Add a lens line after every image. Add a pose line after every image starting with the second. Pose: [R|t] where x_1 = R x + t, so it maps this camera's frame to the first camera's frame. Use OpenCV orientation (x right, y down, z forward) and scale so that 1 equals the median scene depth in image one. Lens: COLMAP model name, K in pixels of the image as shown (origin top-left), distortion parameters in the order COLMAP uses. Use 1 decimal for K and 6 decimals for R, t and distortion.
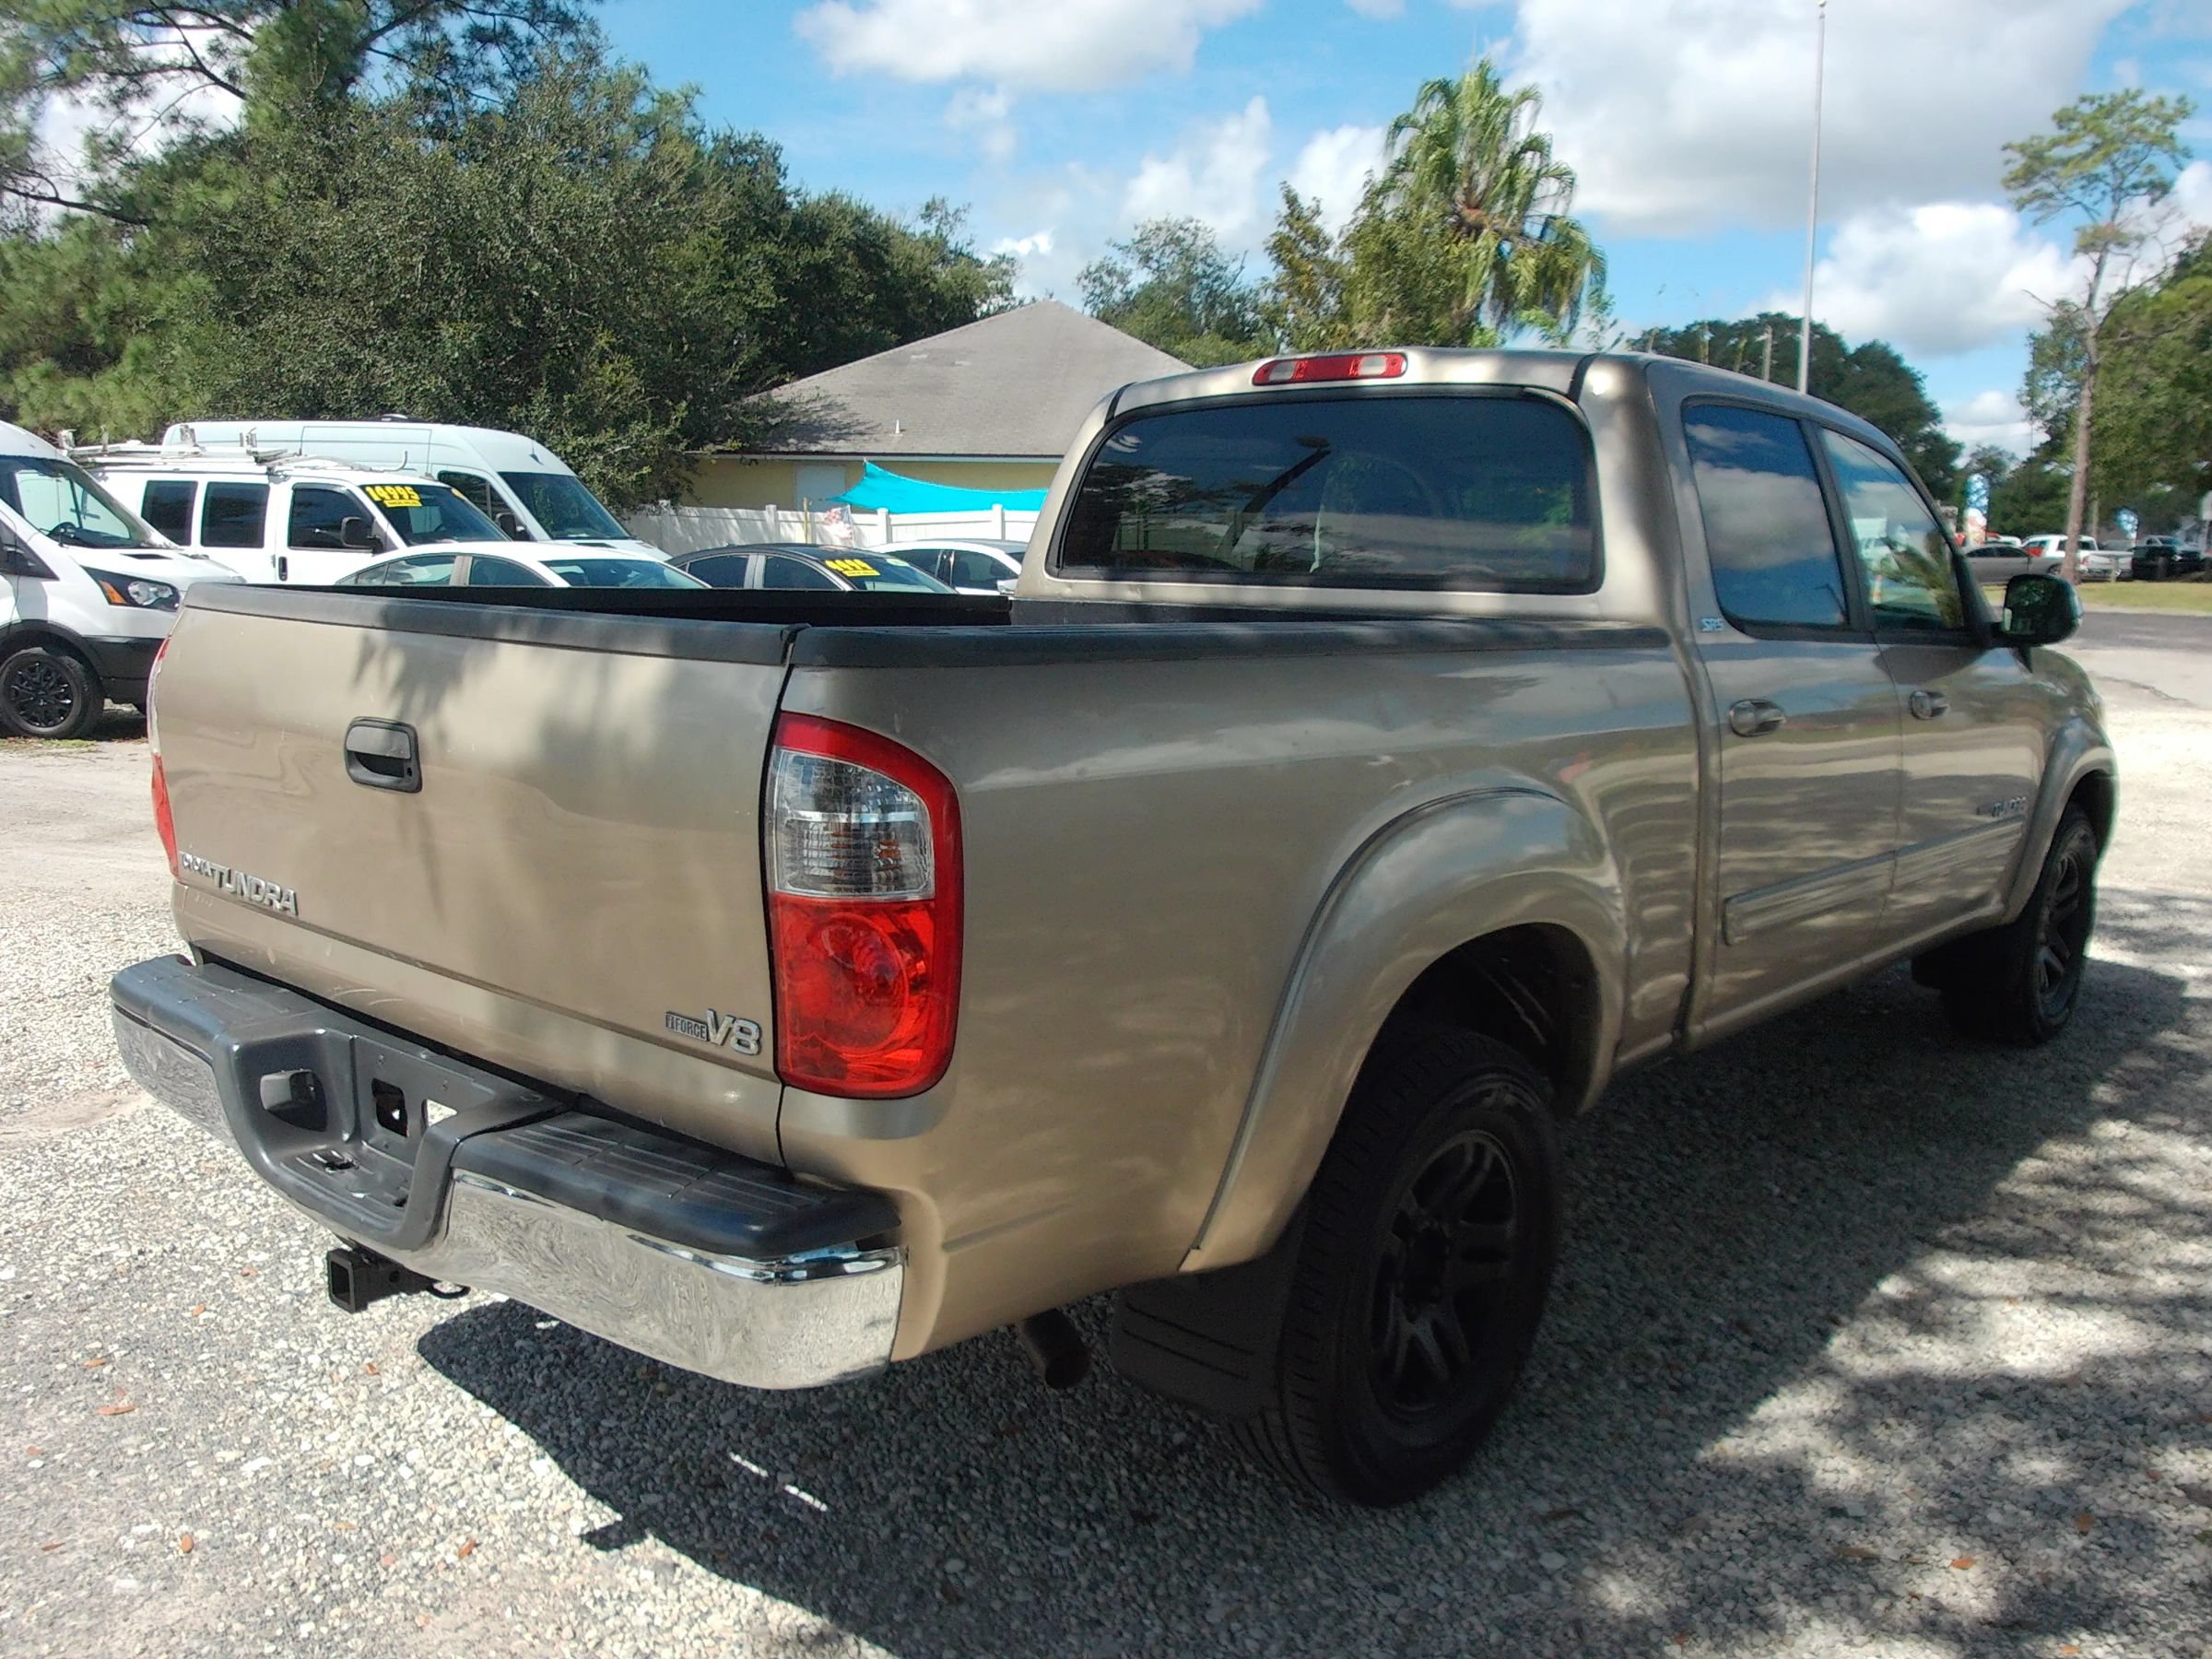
lens RADIAL K [[1881.7, 0, 1084.0], [0, 1881.7, 822.0], [0, 0, 1]] dist [0.048189, -0.116624]
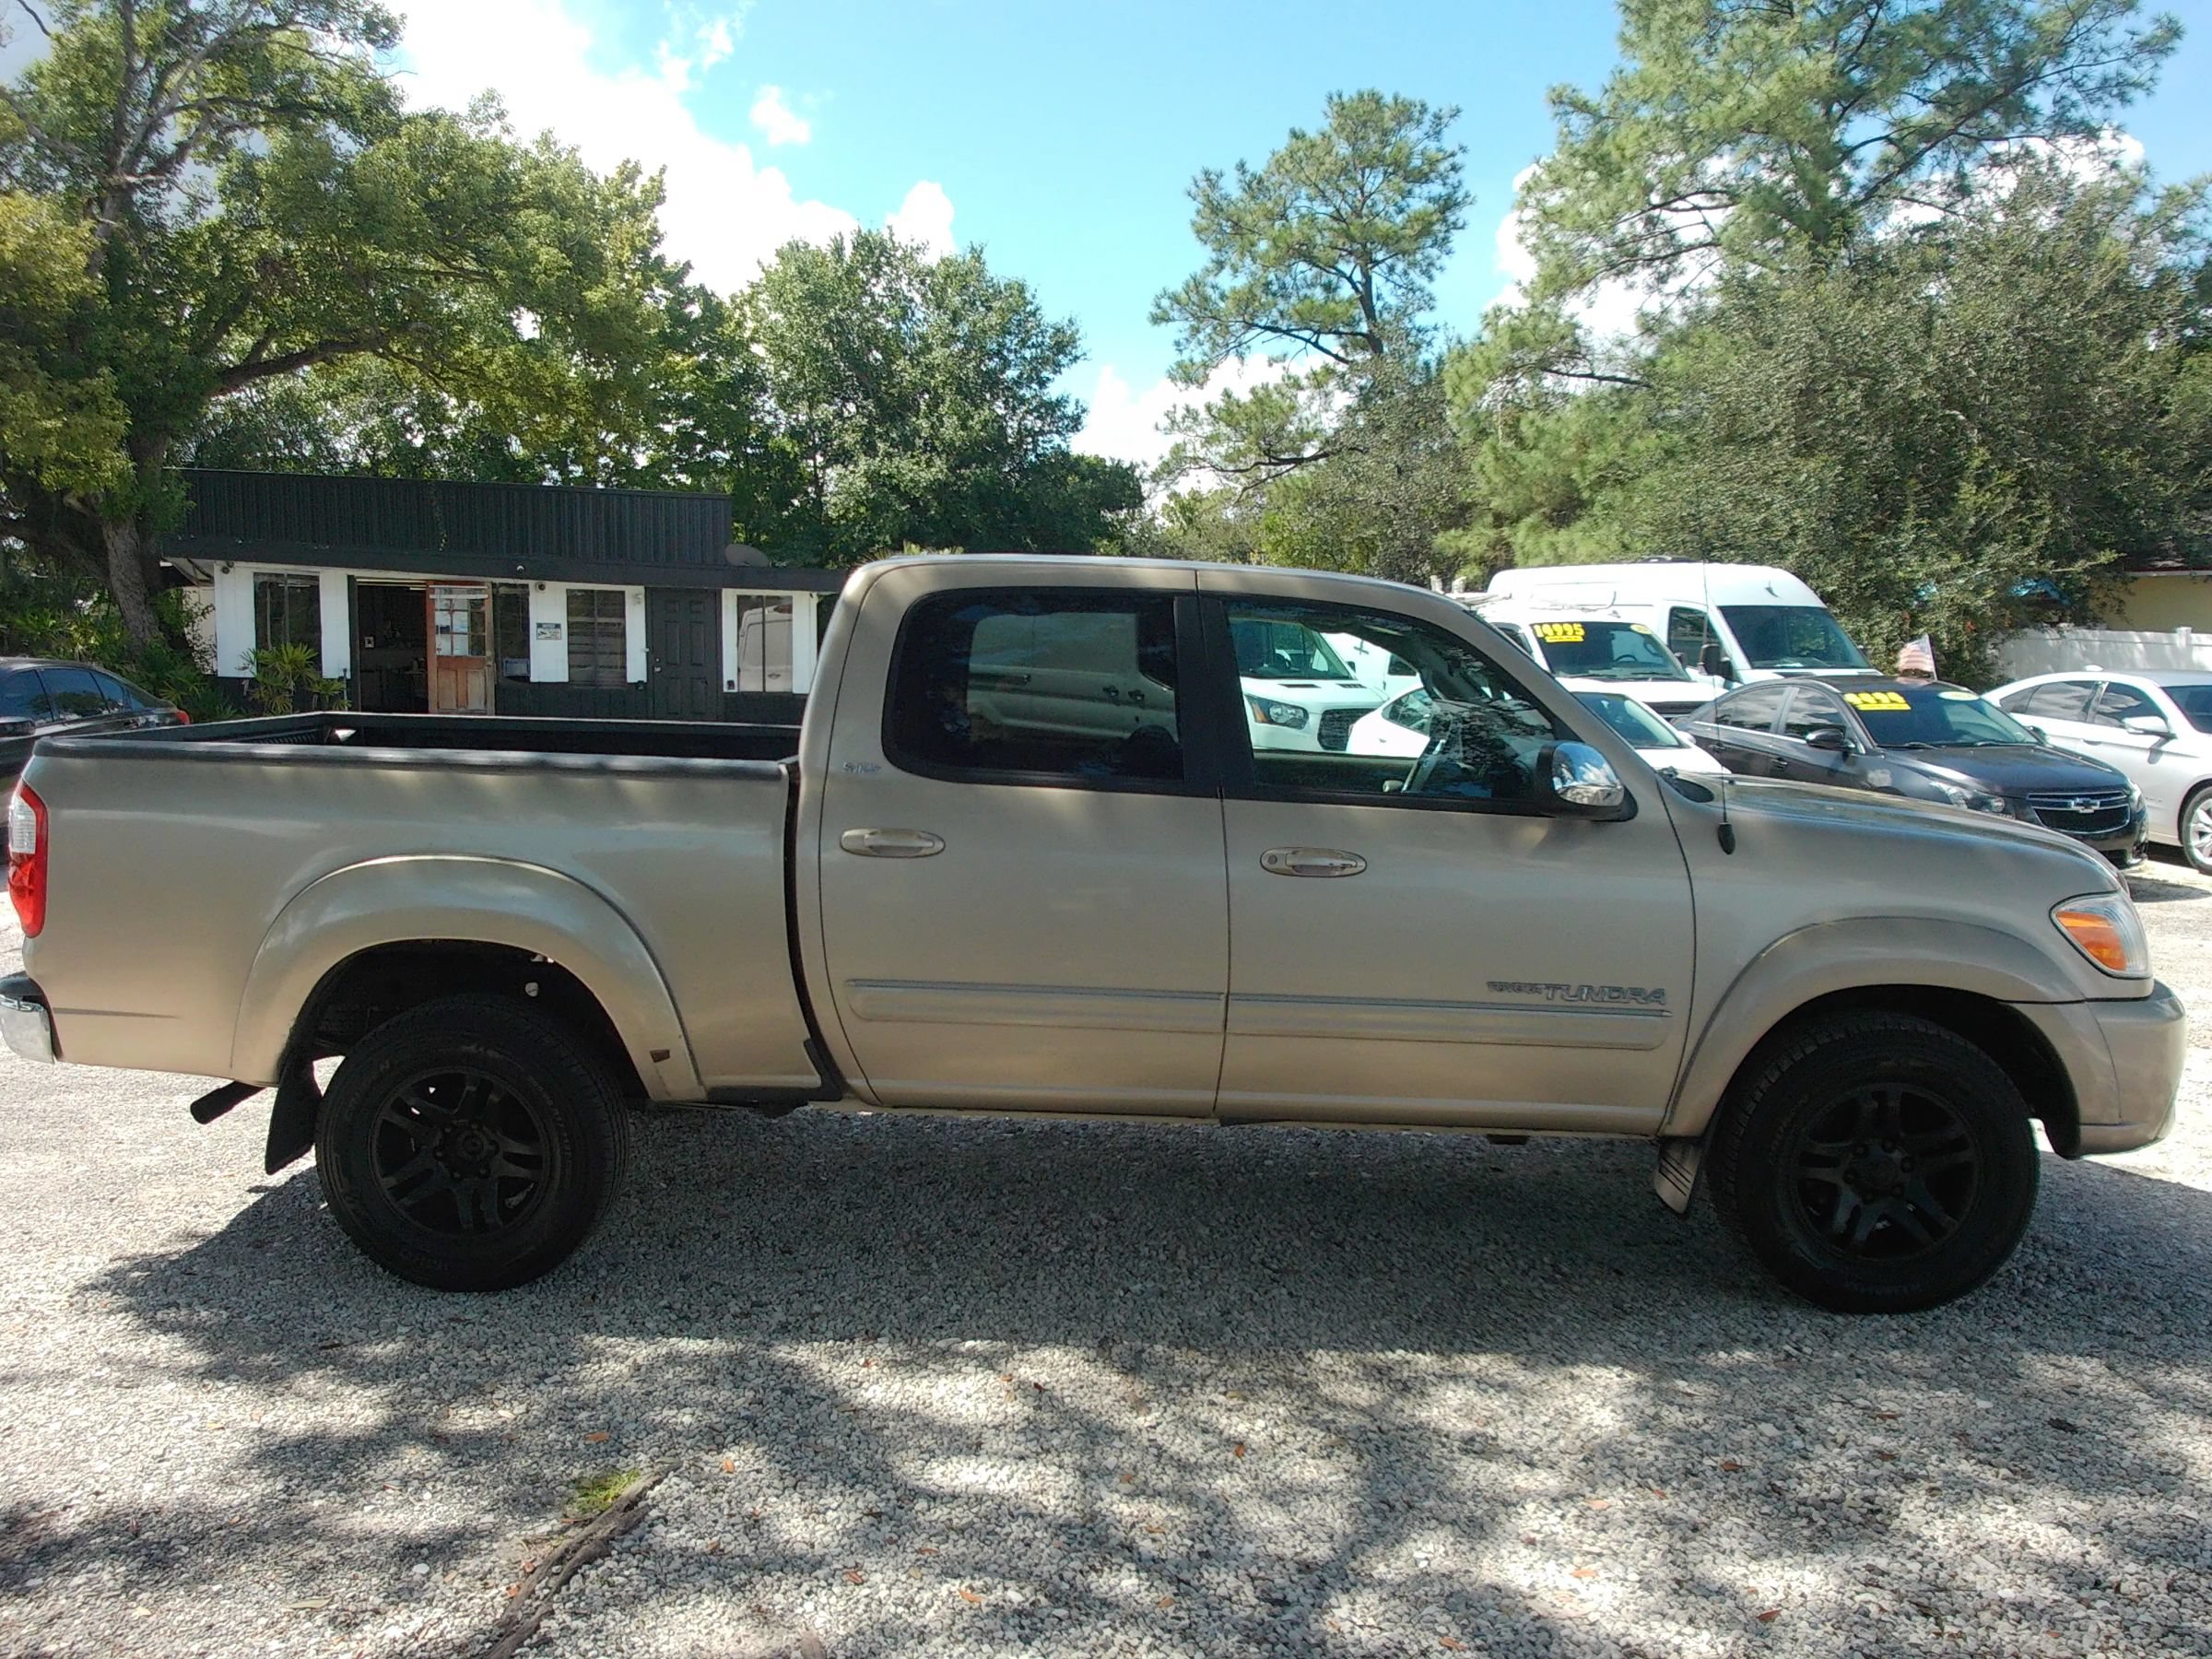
lens RADIAL K [[1881.7, 0, 1111.5], [0, 1881.7, 833.0], [0, 0, 1]] dist [0.048189, -0.116624]
pose [[0.619802, 0.075440, -0.781123, 1.089136], [-0.115919, 0.993251, 0.003948, -0.069523], [0.776149, 0.088100, 0.624364, 0.232622]]
